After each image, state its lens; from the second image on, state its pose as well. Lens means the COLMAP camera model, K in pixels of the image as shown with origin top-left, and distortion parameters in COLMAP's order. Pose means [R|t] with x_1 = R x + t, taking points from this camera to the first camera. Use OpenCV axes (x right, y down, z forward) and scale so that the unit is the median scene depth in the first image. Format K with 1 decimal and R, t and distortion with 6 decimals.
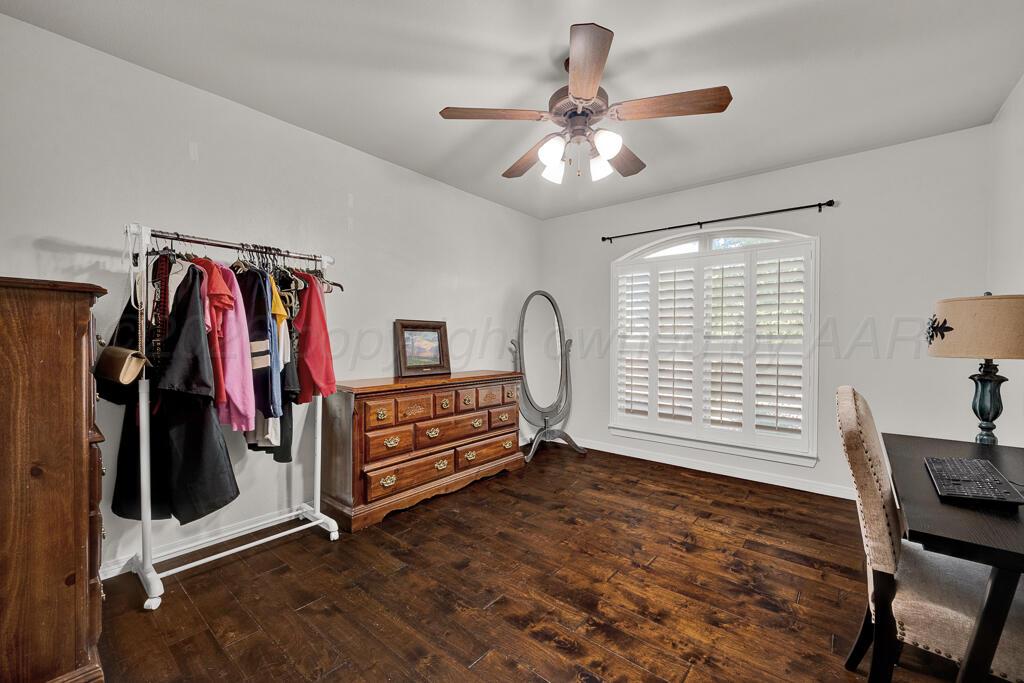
lens RADIAL K [[408.1, 0, 512.0], [0, 408.1, 341.5], [0, 0, 1]] dist [0.000593, 0.000077]
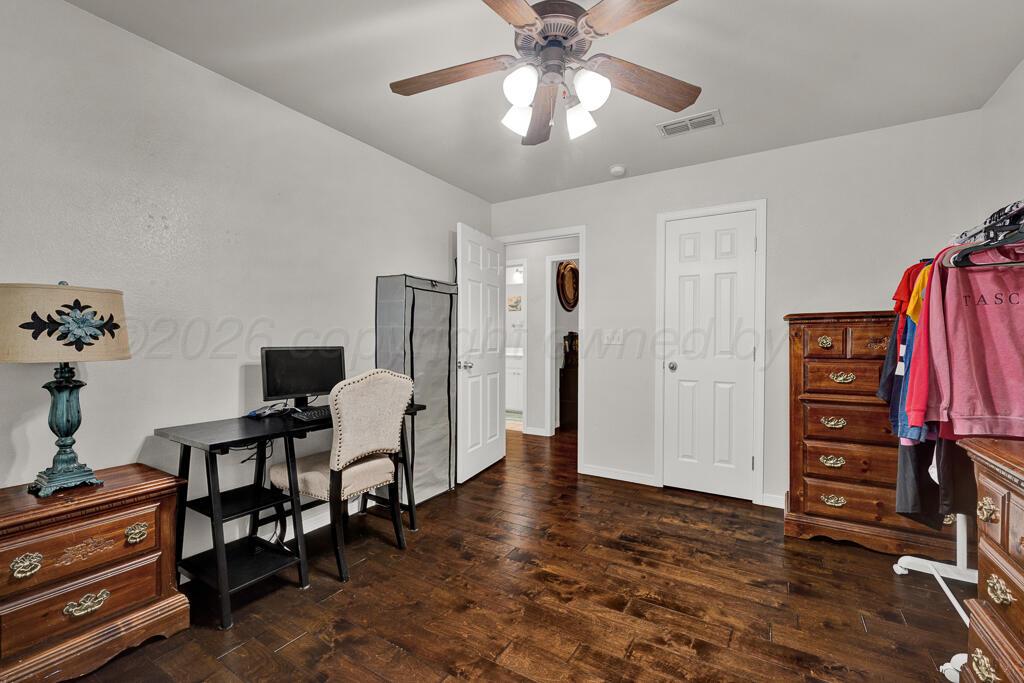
lens RADIAL K [[430.4, 0, 498.5], [0, 430.4, 342.9], [0, 0, 1]] dist [0.001695, 0.000105]
pose [[-0.992331, -0.005885, -0.123470, 0.394848], [-0.007043, 0.999935, 0.008949, -0.011493], [0.123409, 0.009750, -0.992308, 1.968186]]
